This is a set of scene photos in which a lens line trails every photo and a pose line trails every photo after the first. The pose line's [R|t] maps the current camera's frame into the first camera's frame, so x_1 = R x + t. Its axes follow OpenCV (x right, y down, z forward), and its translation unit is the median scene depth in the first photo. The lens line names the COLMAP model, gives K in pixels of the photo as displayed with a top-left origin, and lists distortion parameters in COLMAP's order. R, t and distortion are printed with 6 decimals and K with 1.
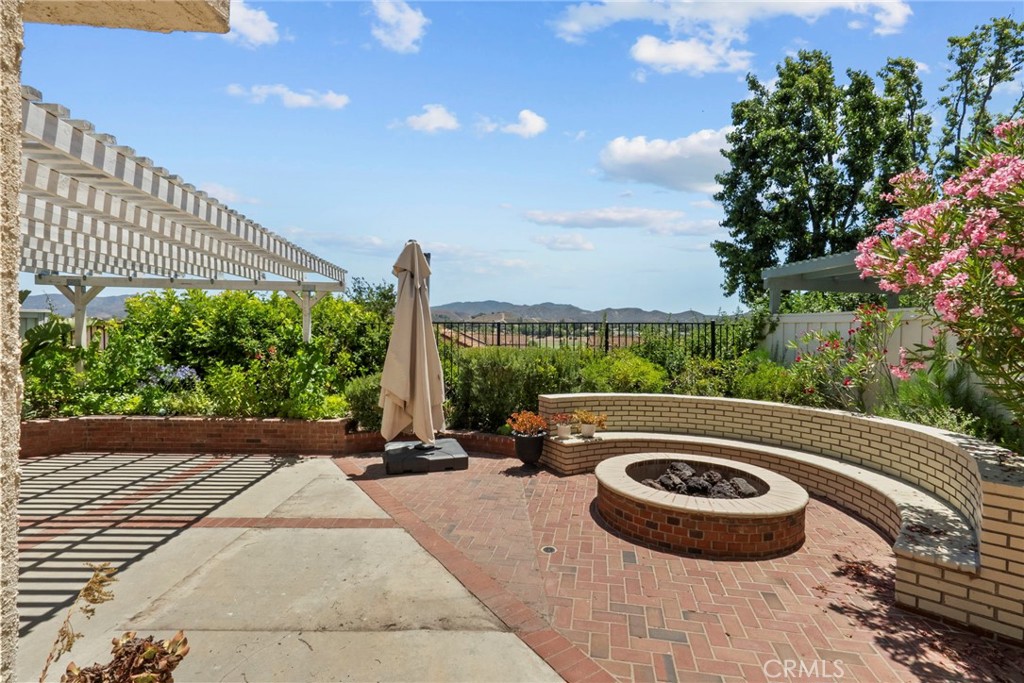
lens RADIAL K [[470.2, 0, 519.7], [0, 470.2, 345.6], [0, 0, 1]] dist [0.000108, -0.000094]
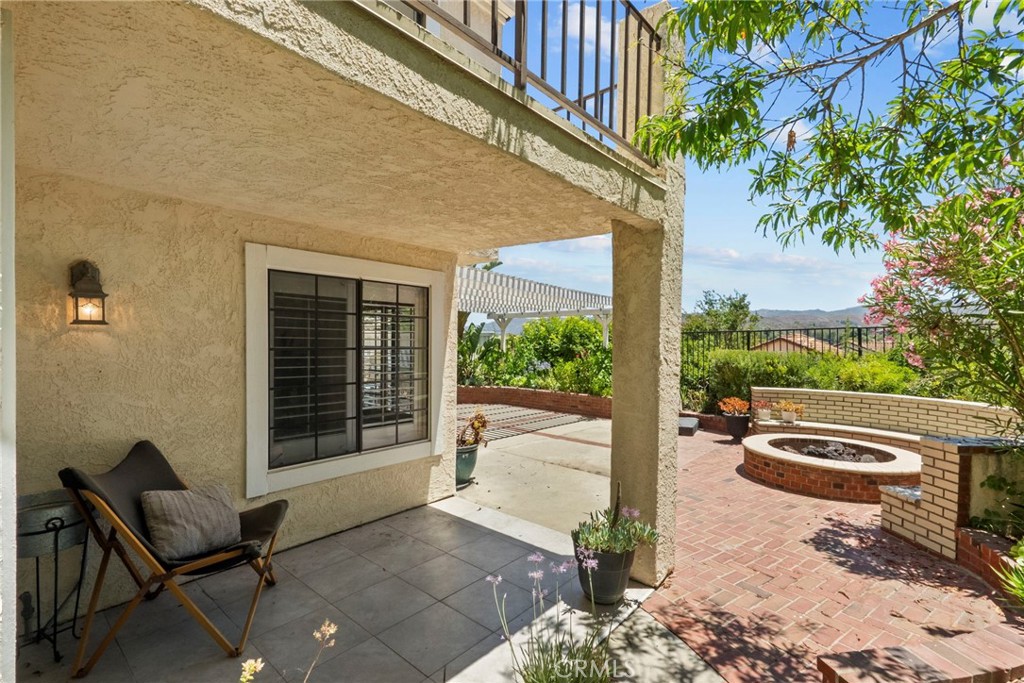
lens RADIAL K [[470.2, 0, 514.9], [0, 470.2, 344.1], [0, 0, 1]] dist [0.000108, -0.000094]
pose [[0.714811, -0.011321, -0.699226, 0.449073], [-0.006904, 0.999706, -0.023244, 0.021780], [0.699284, 0.021443, 0.714522, -0.340255]]
